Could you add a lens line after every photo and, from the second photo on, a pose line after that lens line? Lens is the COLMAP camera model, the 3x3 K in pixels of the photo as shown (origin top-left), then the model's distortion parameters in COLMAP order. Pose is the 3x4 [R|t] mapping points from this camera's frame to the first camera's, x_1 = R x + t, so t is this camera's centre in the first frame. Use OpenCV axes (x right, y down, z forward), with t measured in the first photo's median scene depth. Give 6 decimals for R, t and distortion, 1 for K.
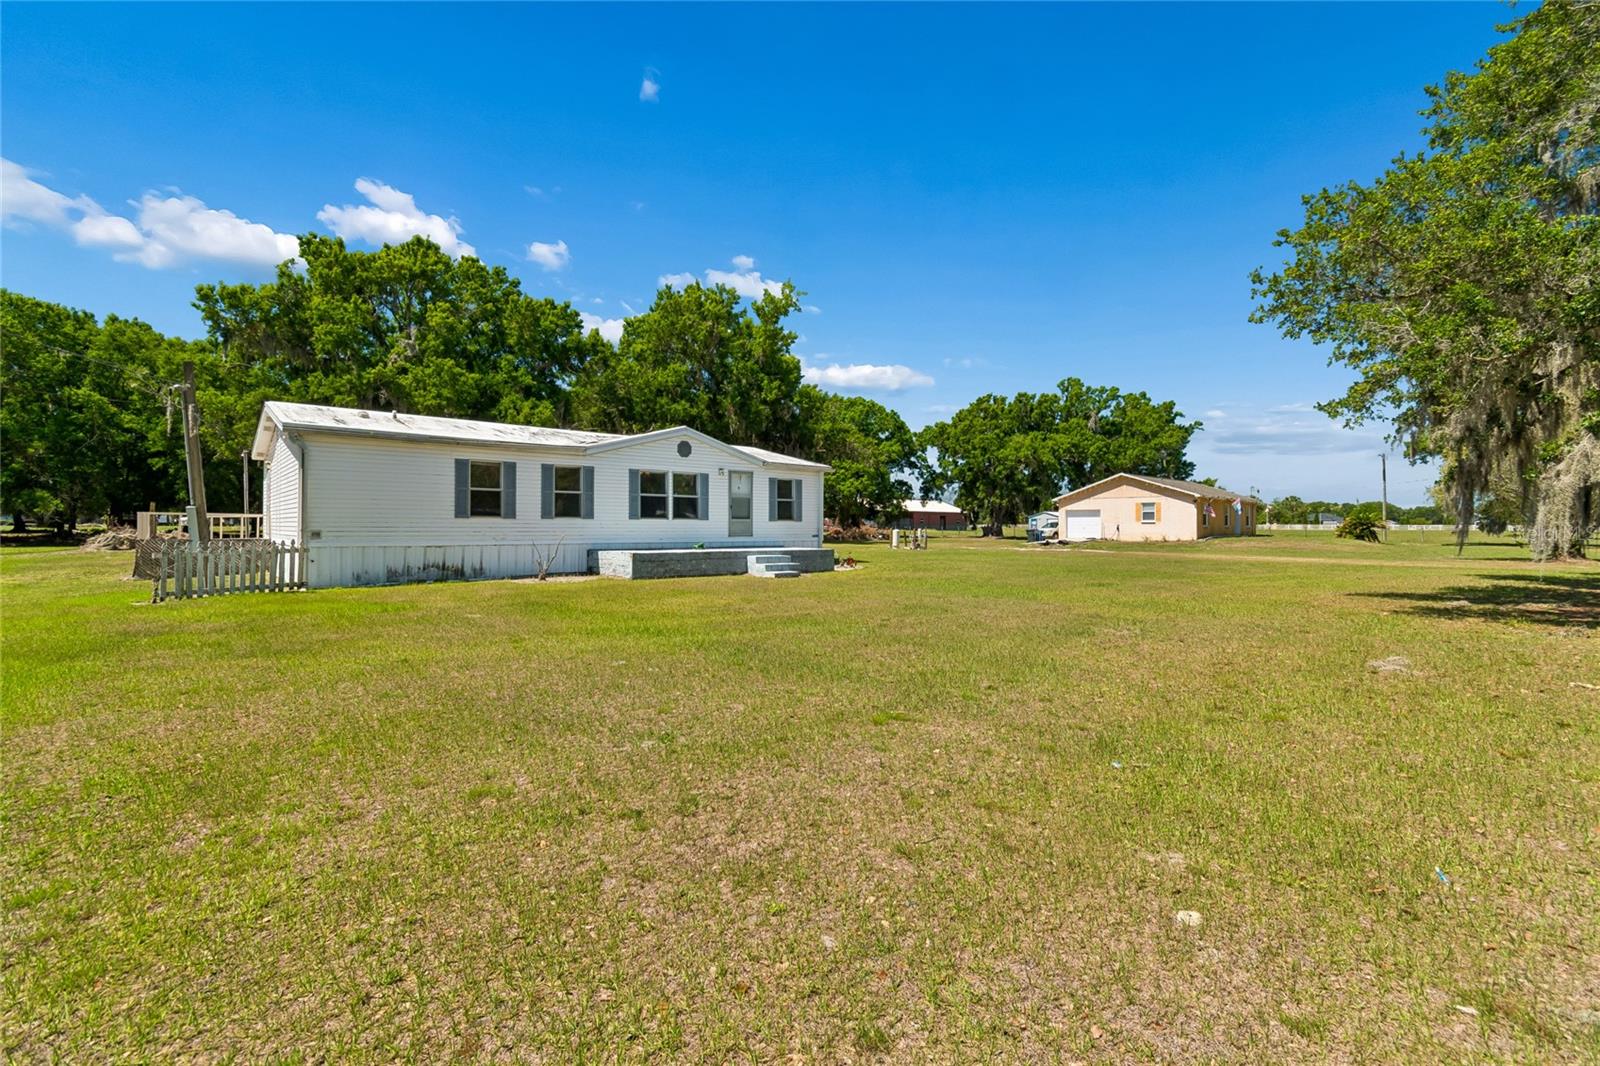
lens RADIAL K [[694.9, 0, 788.9], [0, 694.9, 521.8], [0, 0, 1]] dist [0.000686, -0.000185]
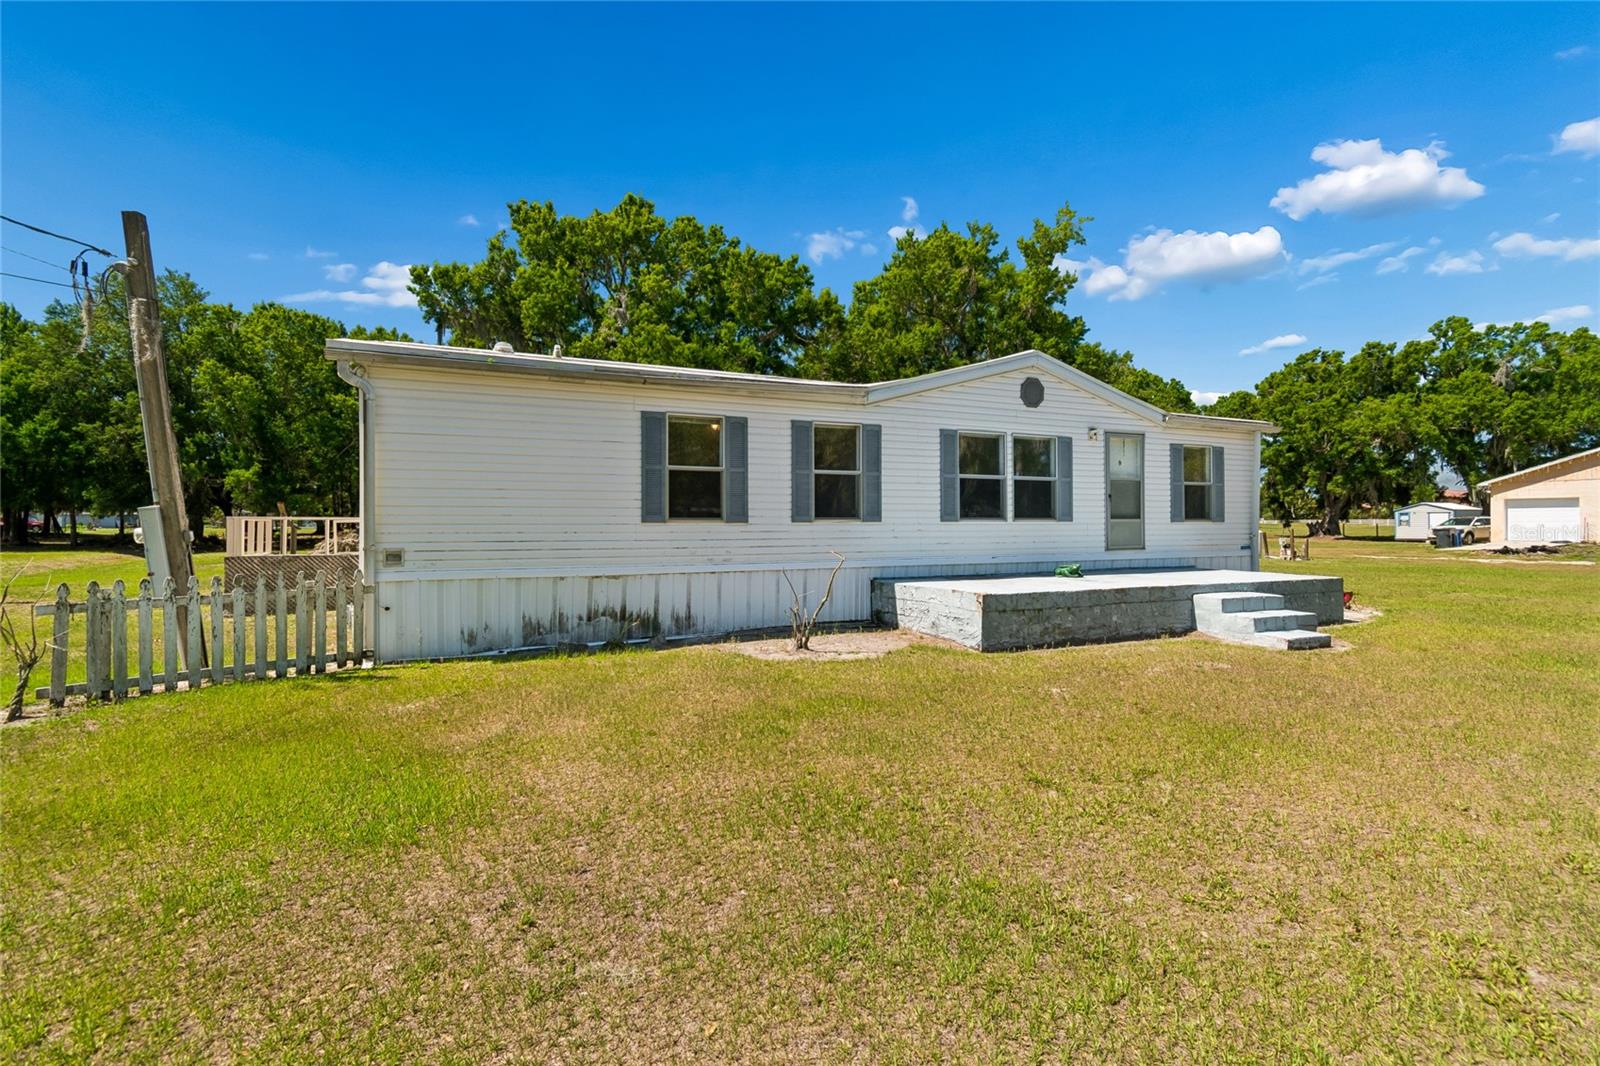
lens RADIAL K [[706.9, 0, 801.0], [0, 706.9, 526.1], [0, 0, 1]] dist [0.001333, 0.000327]
pose [[0.960461, -0.004256, -0.278382, -0.093294], [0.007111, 0.999932, 0.009246, -0.003098], [0.278324, -0.010860, 0.960426, 0.225216]]
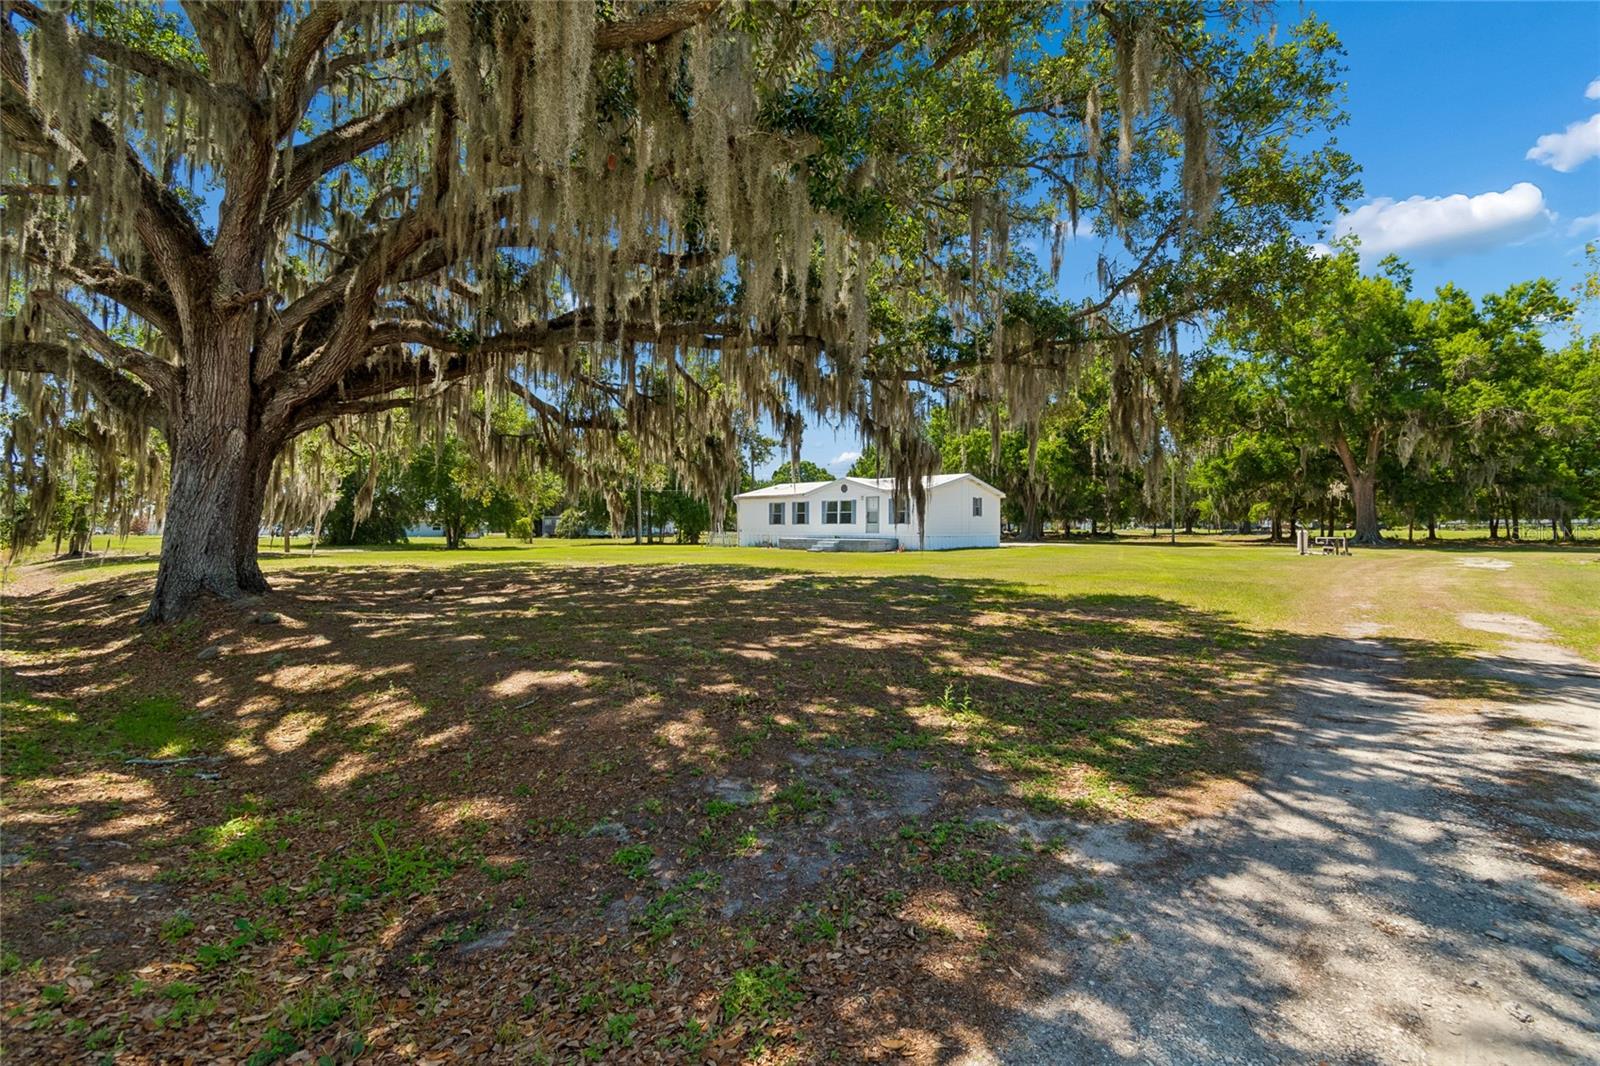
lens RADIAL K [[706.9, 0, 801.0], [0, 706.9, 526.1], [0, 0, 1]] dist [0.001333, 0.000327]
pose [[0.124247, -0.004804, -0.992240, 1.008469], [0.006626, 0.999970, -0.004011, 0.005498], [0.992229, -0.006076, 0.124275, 0.341027]]
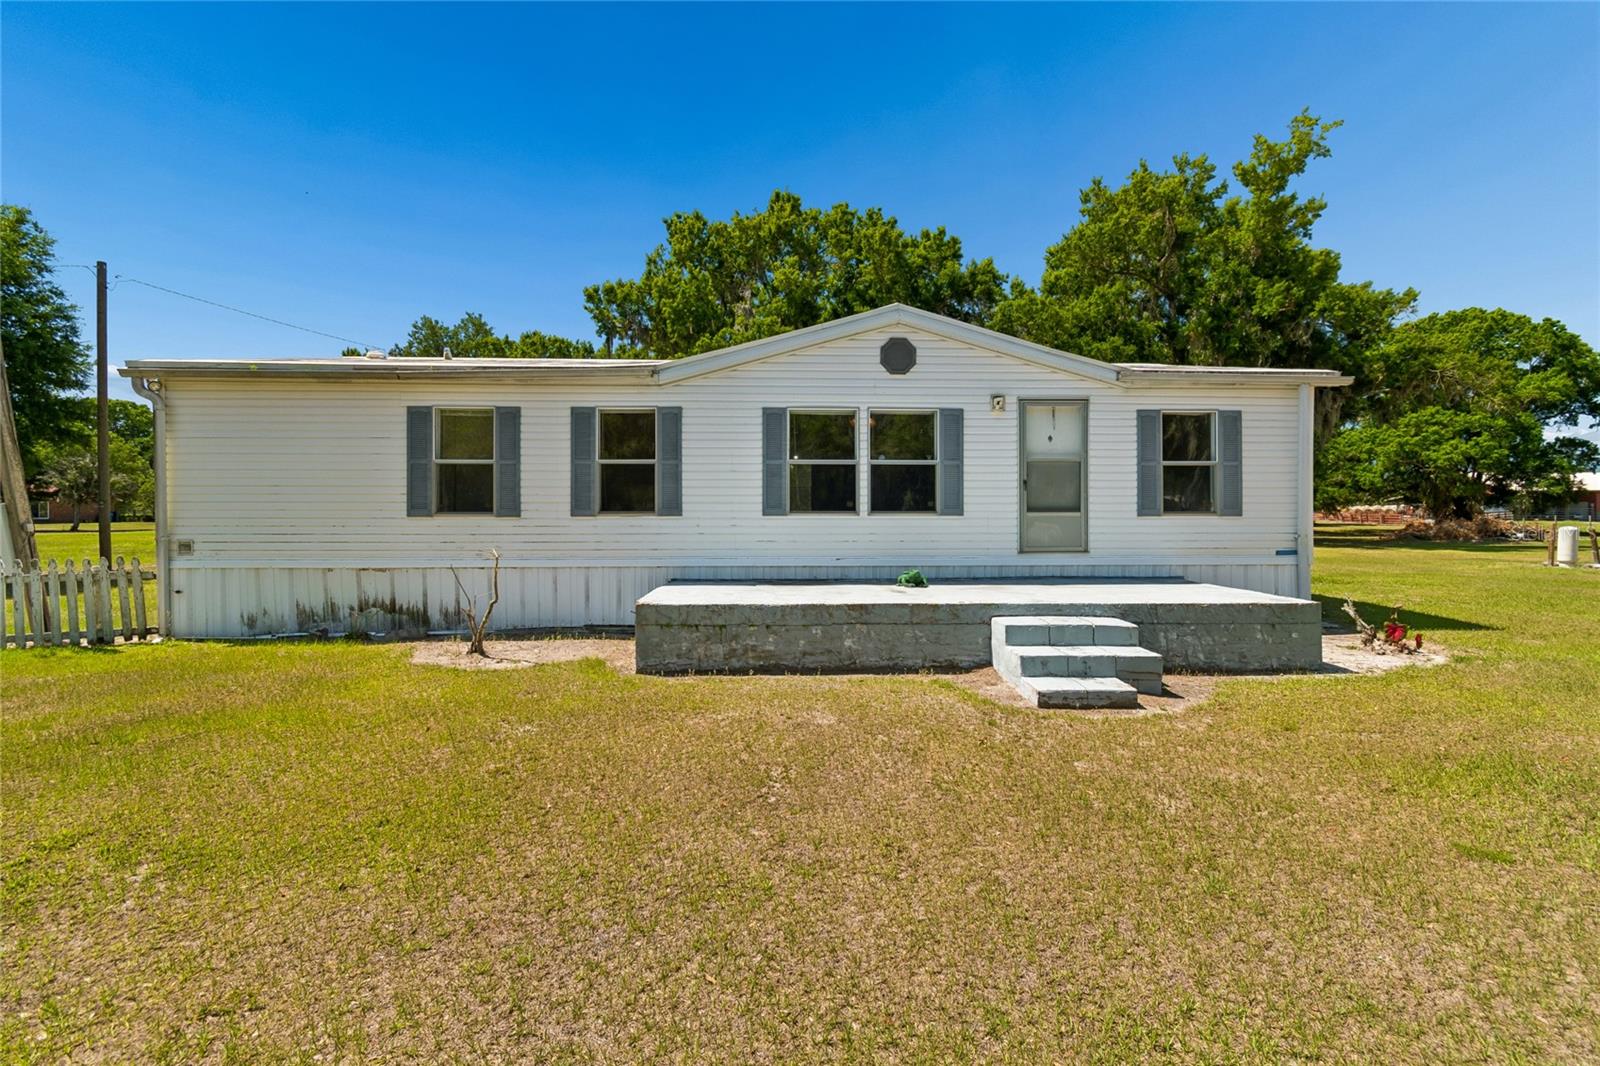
lens RADIAL K [[710.2, 0, 800.3], [0, 710.2, 516.9], [0, 0, 1]] dist [0.002664, 0.000183]
pose [[0.790292, -0.002728, -0.612724, 0.042409], [0.007689, 0.999956, 0.005464, -0.002709], [0.612682, -0.009030, 0.790278, 0.329313]]
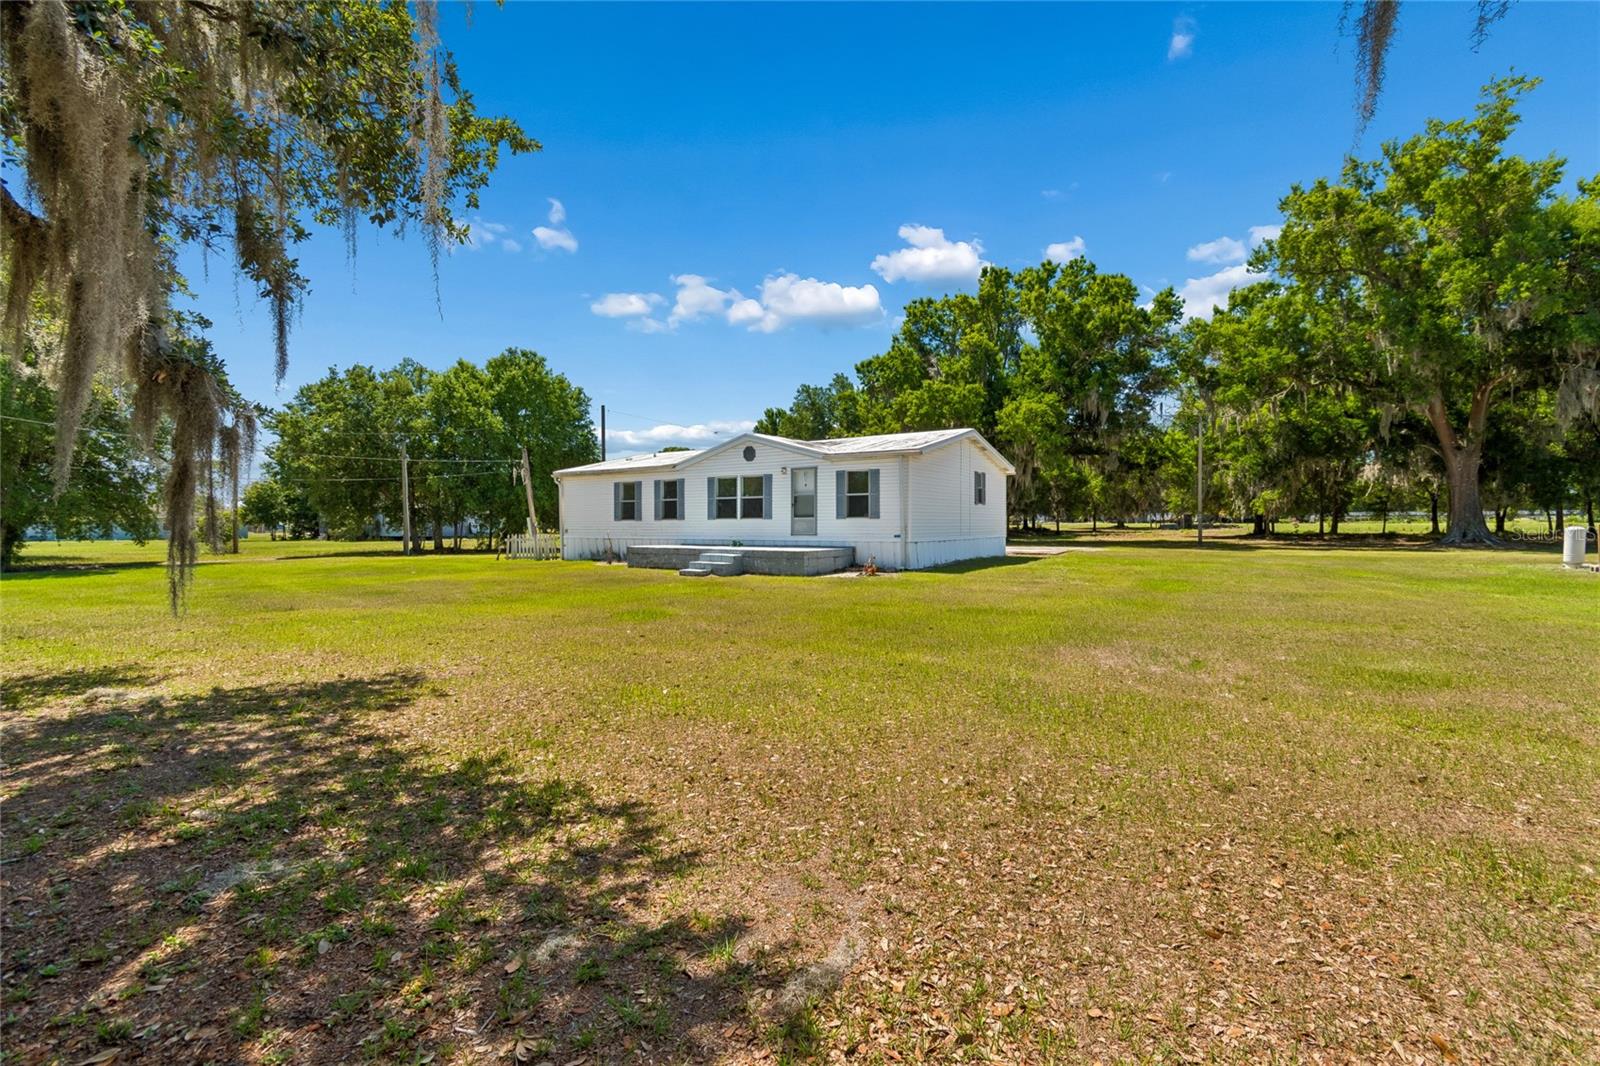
lens RADIAL K [[683.1, 0, 800.0], [0, 683.1, 533.0], [0, 0, 1]] dist [0.002282, 0.000186]
pose [[0.286170, 0.009413, -0.958133, 0.485713], [0.012386, 0.999832, 0.013522, 0.002726], [0.958099, -0.015737, 0.286005, 0.420682]]
